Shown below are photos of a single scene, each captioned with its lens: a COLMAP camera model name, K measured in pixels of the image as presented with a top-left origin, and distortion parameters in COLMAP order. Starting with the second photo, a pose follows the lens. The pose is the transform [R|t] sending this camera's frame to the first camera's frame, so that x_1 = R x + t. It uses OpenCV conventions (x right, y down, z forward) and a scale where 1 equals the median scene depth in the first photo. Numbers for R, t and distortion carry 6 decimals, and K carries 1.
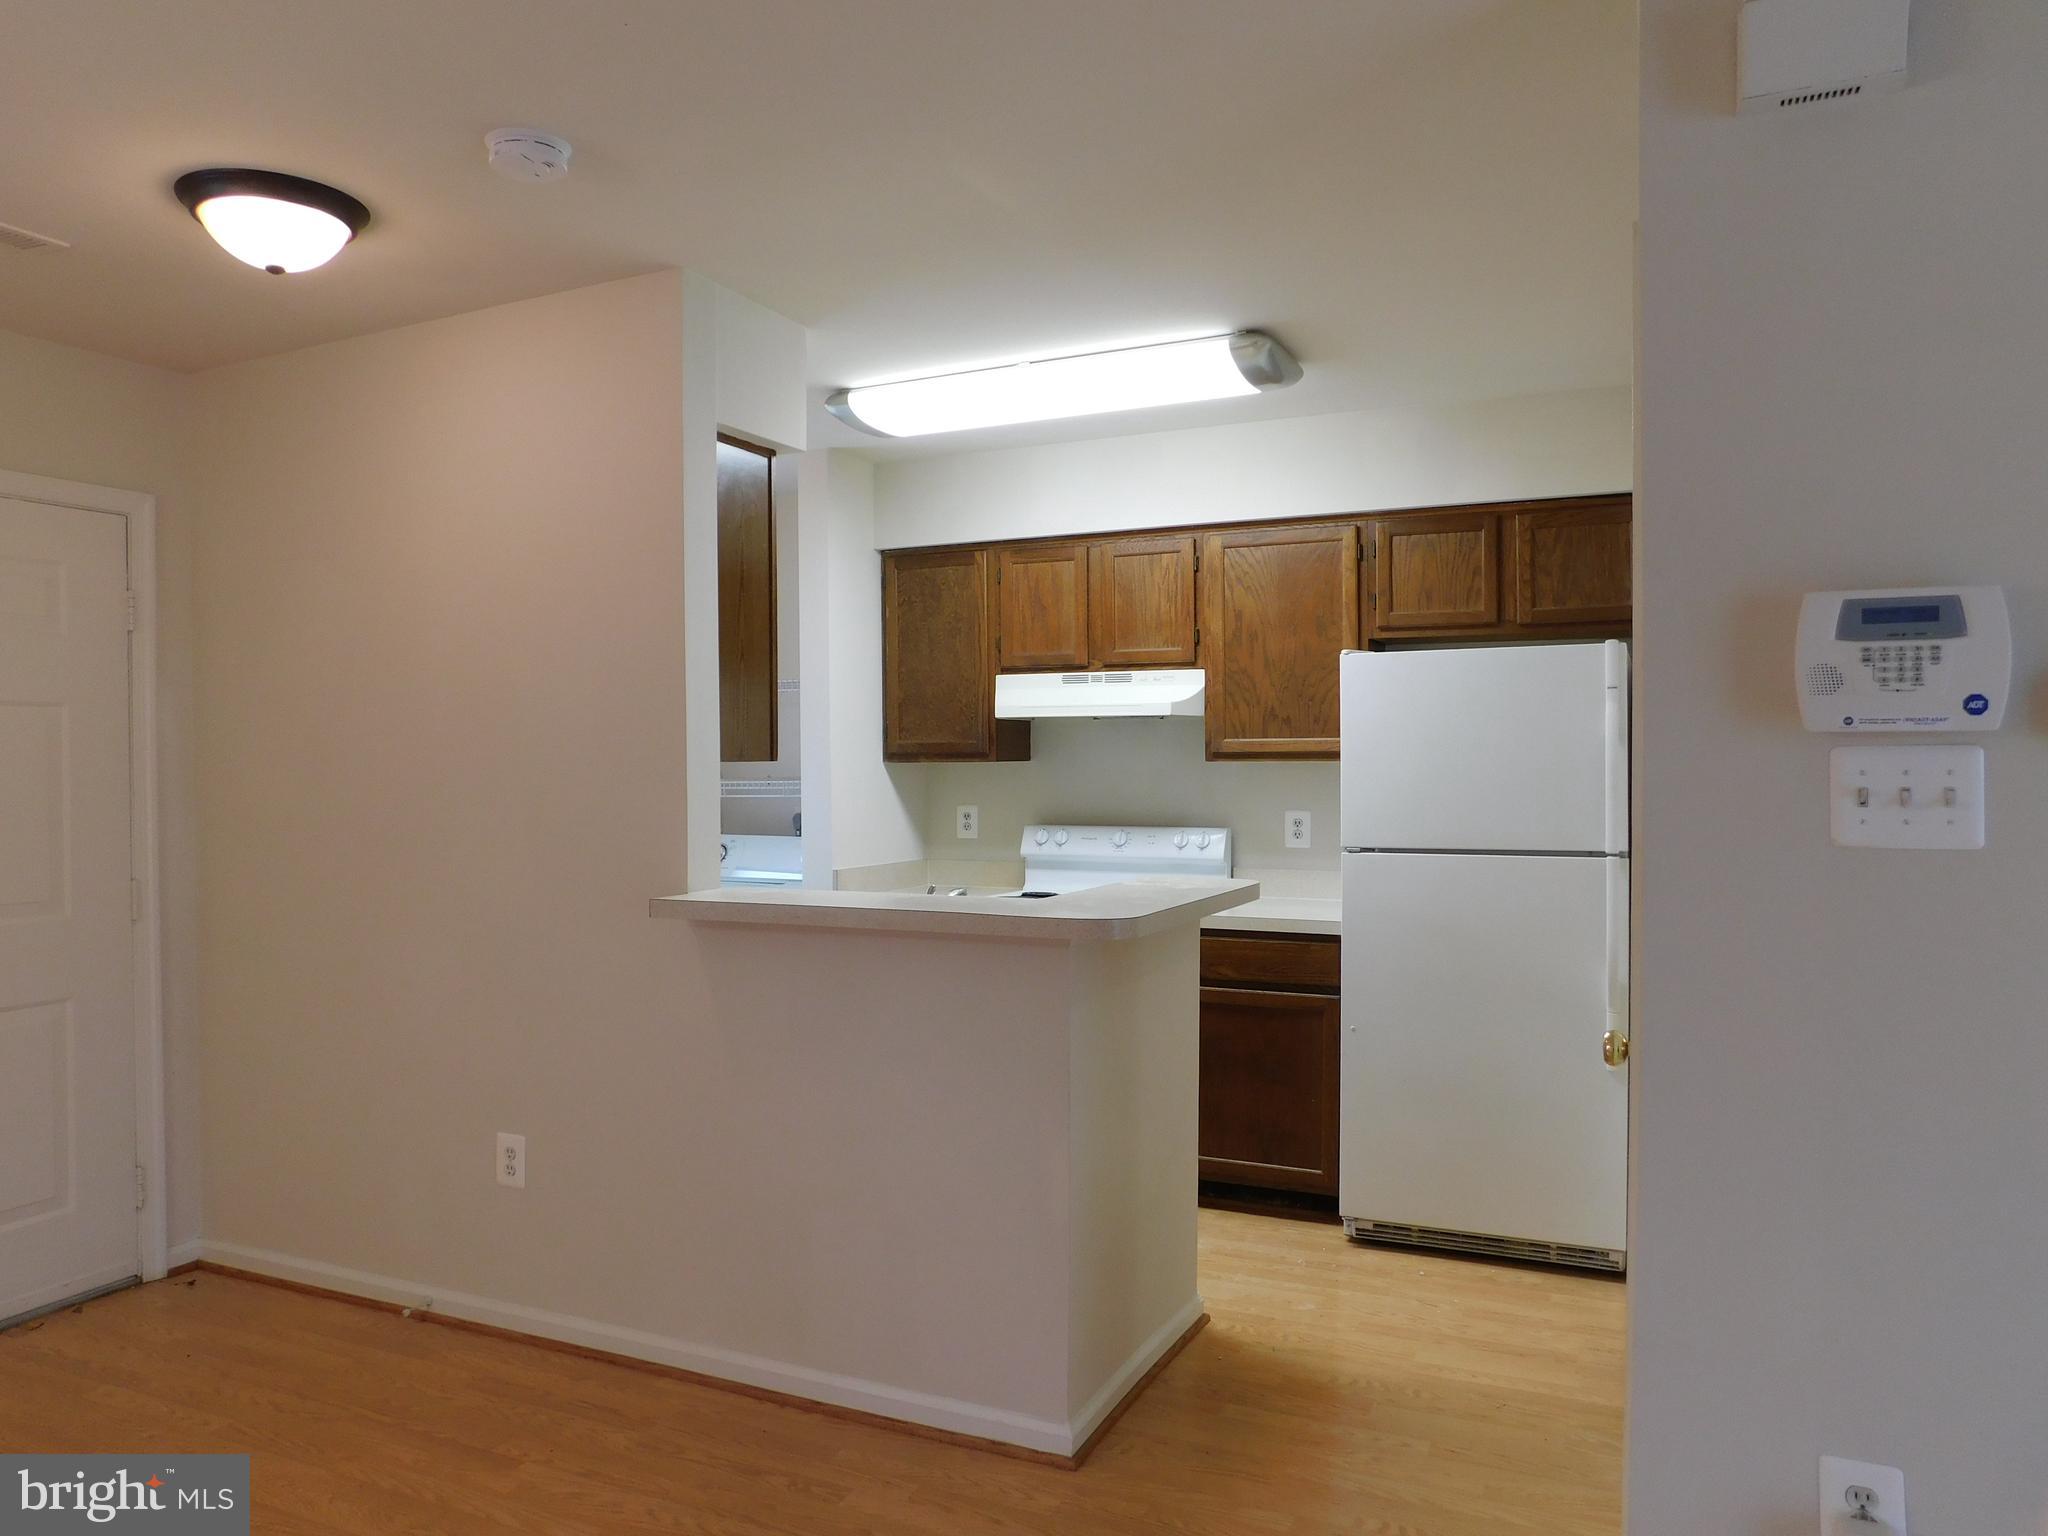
lens RADIAL K [[1415.2, 0, 1024.0], [0, 1415.2, 768.0], [0, 0, 1]] dist [-0.082530, 0.073558]
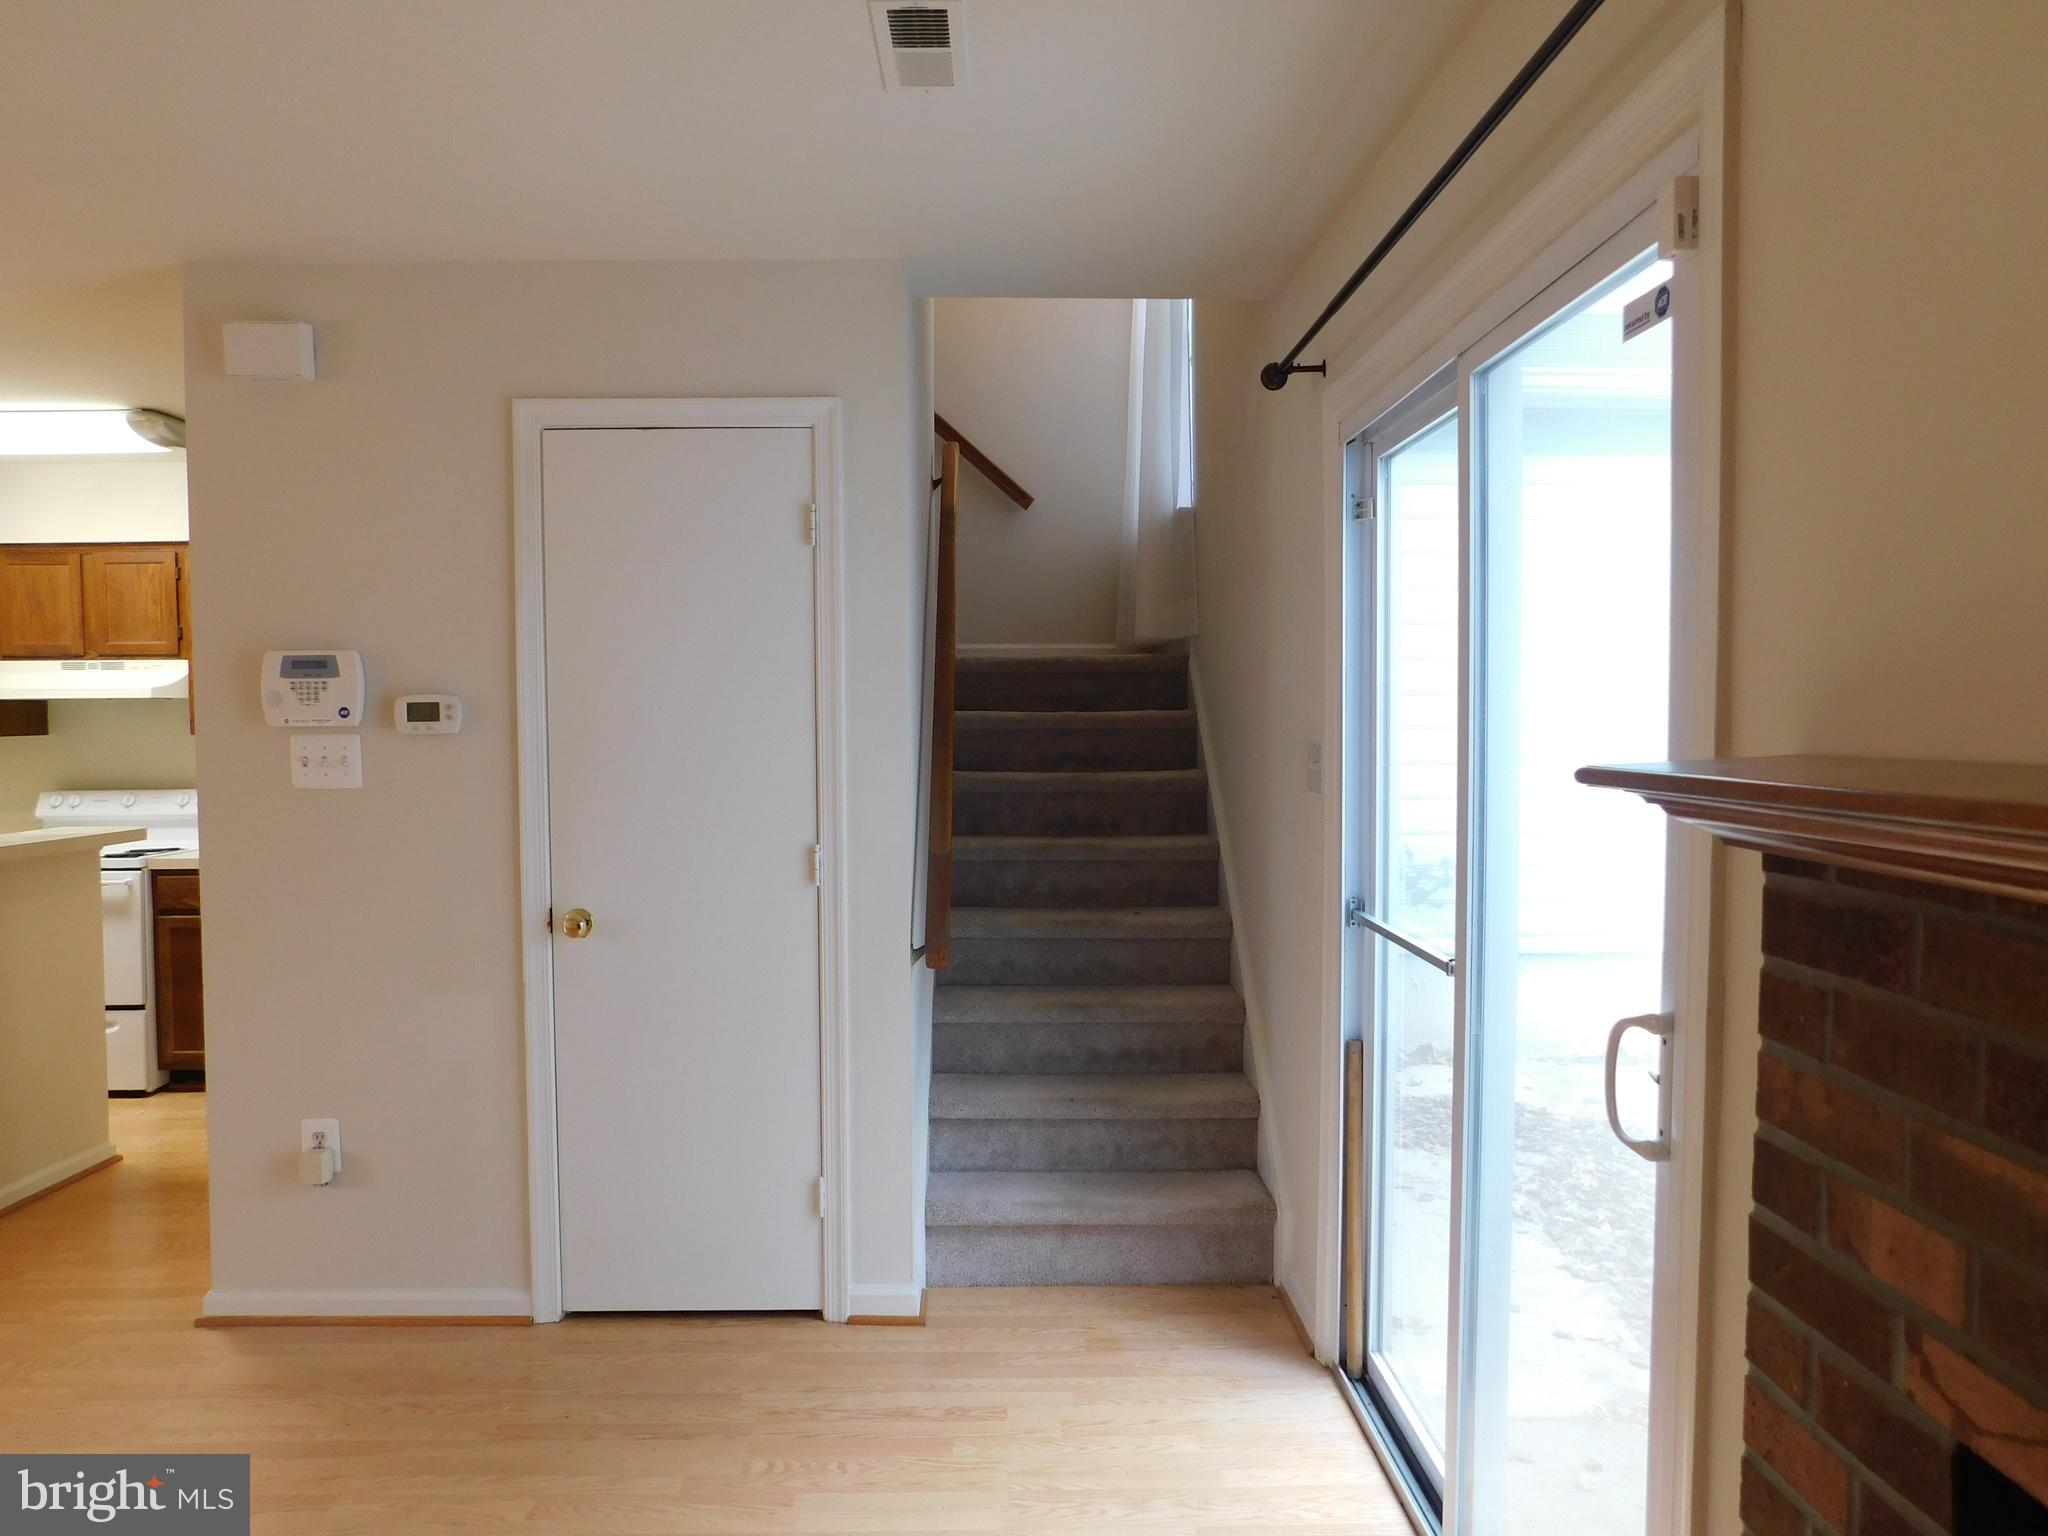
lens RADIAL K [[1415.2, 0, 1024.0], [0, 1415.2, 768.0], [0, 0, 1]] dist [-0.082530, 0.073558]
pose [[0.892491, -0.022887, 0.450485, 0.260768], [0.009453, 0.999442, 0.032050, -0.008742], [-0.450967, -0.024346, 0.892209, -0.454896]]
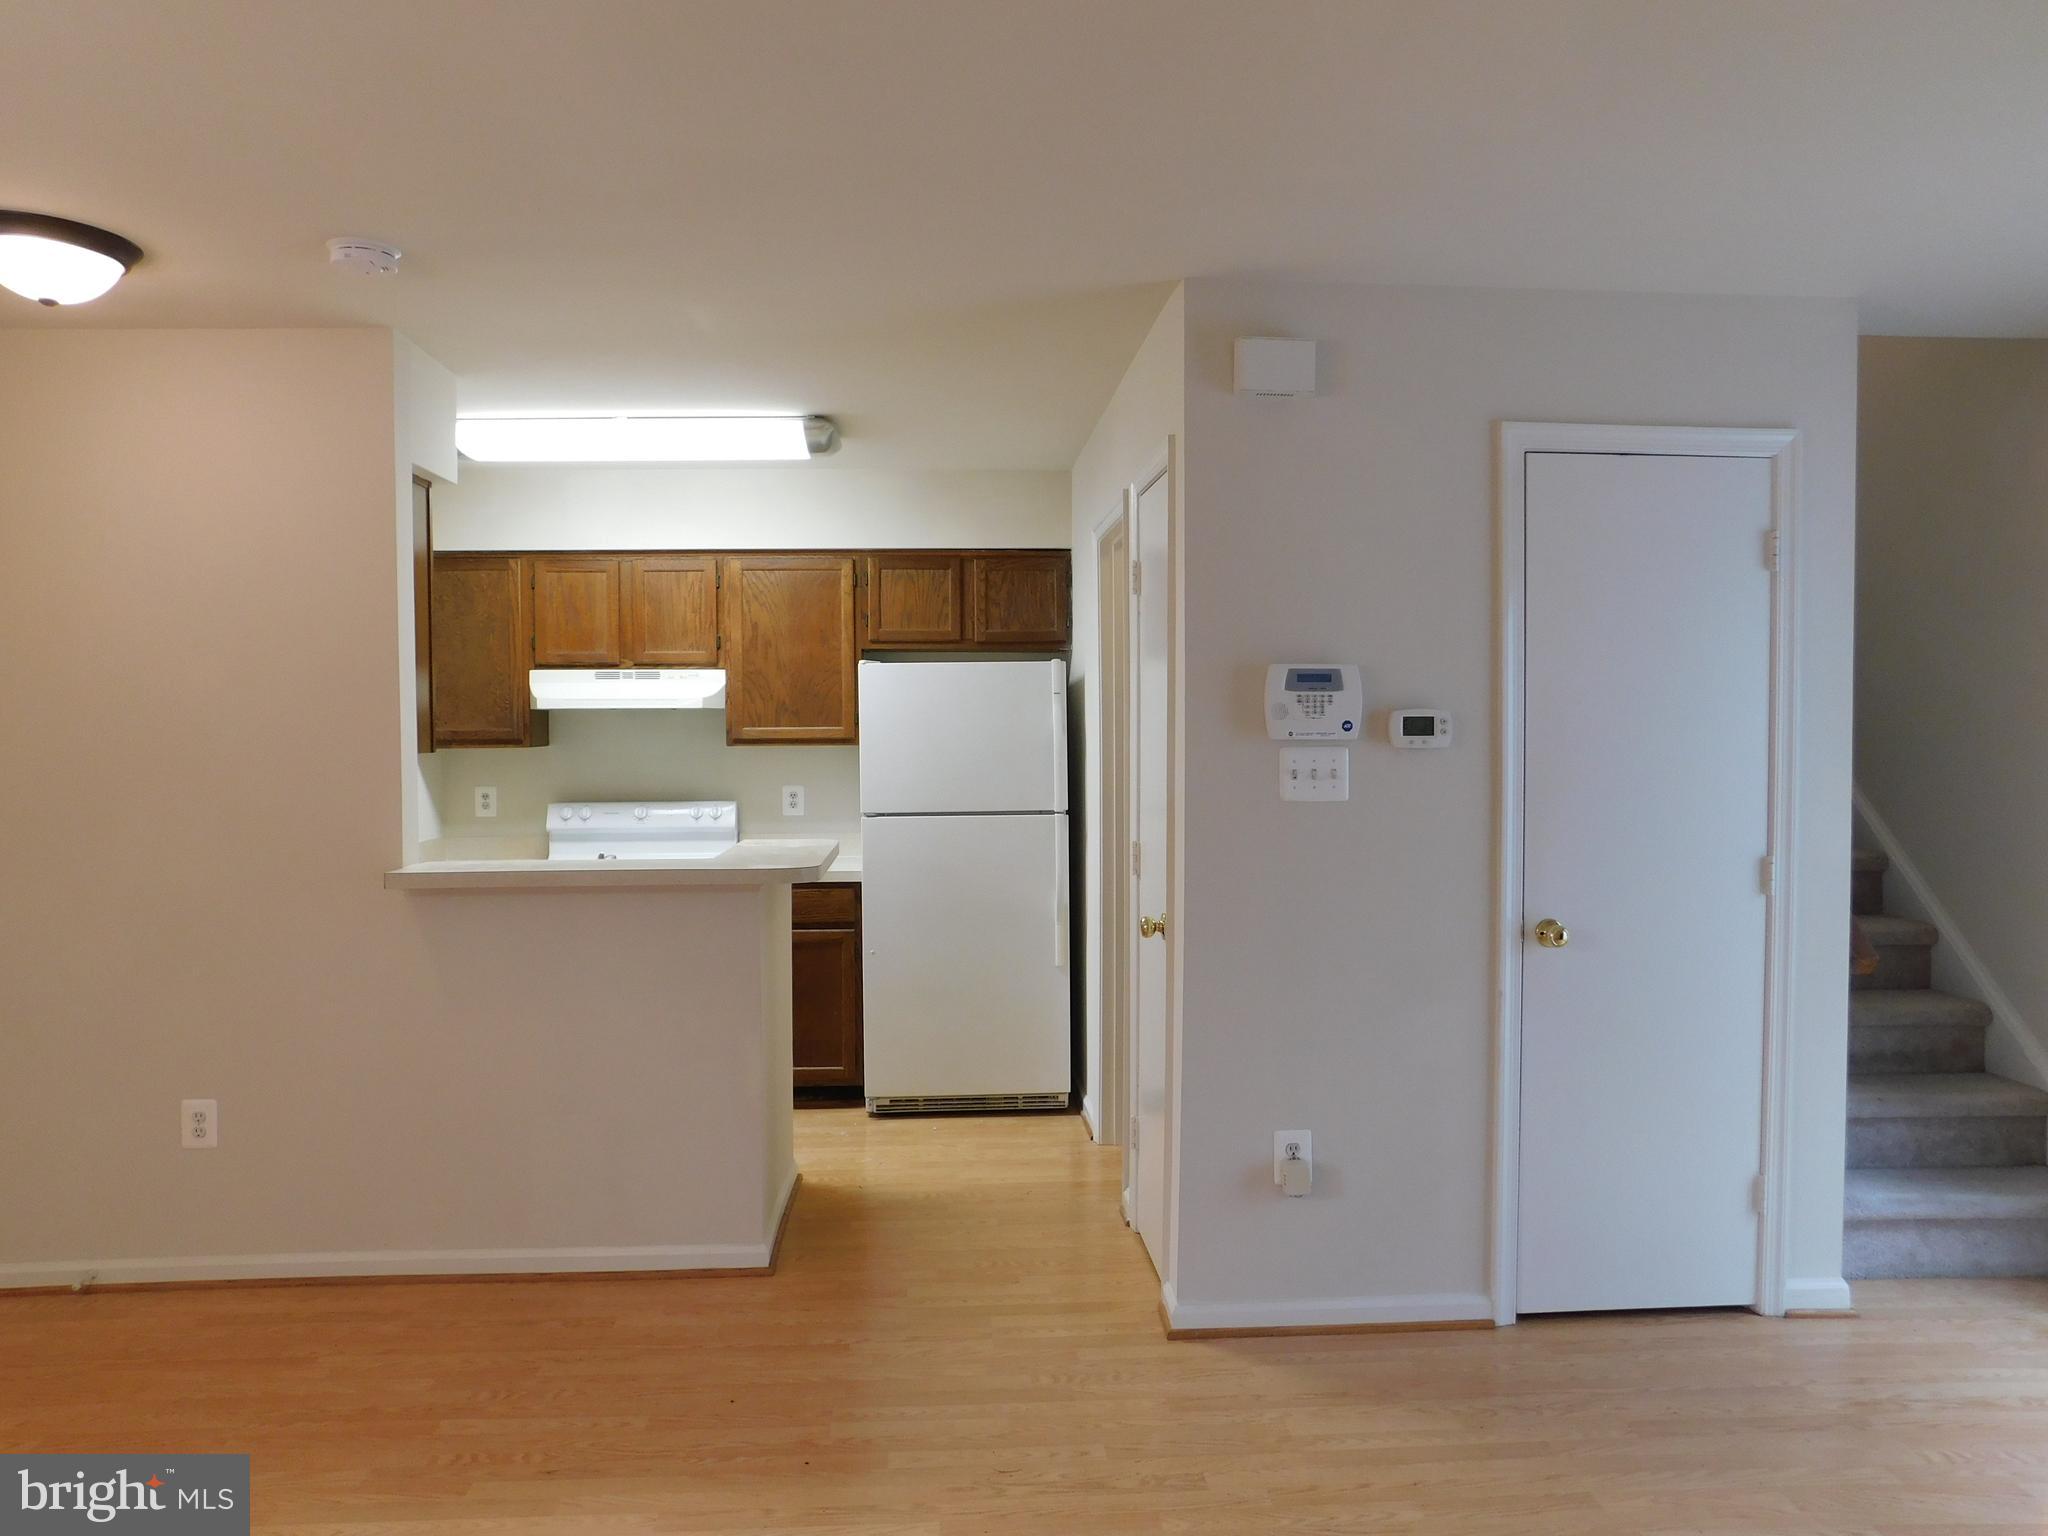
lens RADIAL K [[1415.2, 0, 1024.0], [0, 1415.2, 768.0], [0, 0, 1]] dist [-0.082530, 0.073558]
pose [[0.874979, -0.015083, 0.483926, -0.261326], [0.004834, 0.999737, 0.022420, -0.013241], [-0.484137, -0.017277, 0.874822, -0.199342]]
